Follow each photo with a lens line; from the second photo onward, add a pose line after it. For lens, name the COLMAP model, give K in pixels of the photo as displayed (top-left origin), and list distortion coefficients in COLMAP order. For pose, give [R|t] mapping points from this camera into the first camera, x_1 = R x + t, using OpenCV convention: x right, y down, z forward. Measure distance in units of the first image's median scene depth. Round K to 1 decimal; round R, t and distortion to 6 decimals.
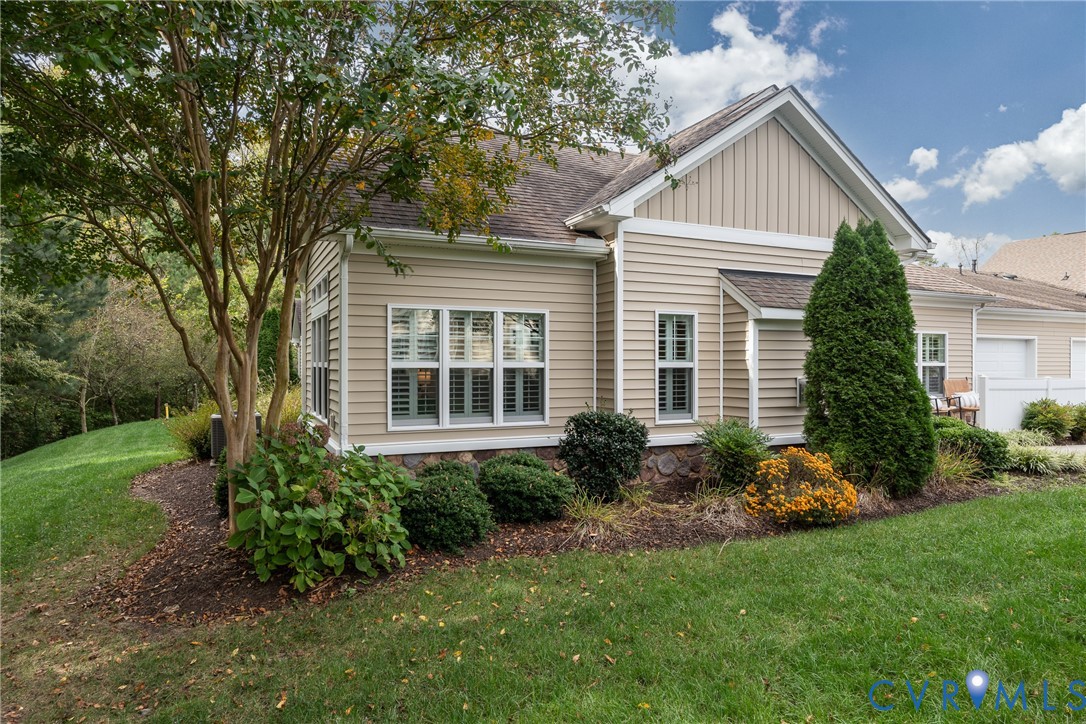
lens RADIAL K [[673.9, 0, 543.5], [0, 673.9, 350.4], [0, 0, 1]] dist [0.001881, -0.001191]
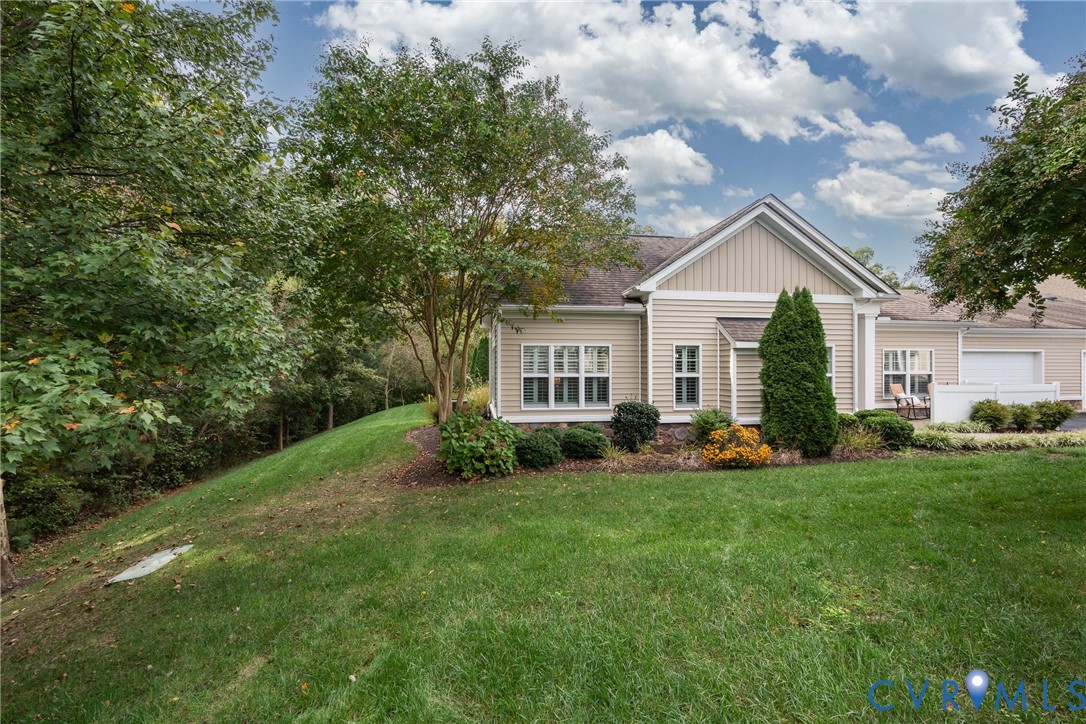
lens RADIAL K [[490.0, 0, 551.6], [0, 490.0, 348.5], [0, 0, 1]] dist [-0.002457, -0.000266]
pose [[0.962031, -0.010879, -0.272723, 0.217808], [0.006161, 0.999816, -0.018152, -0.027316], [0.272871, 0.015783, 0.961921, -0.296141]]
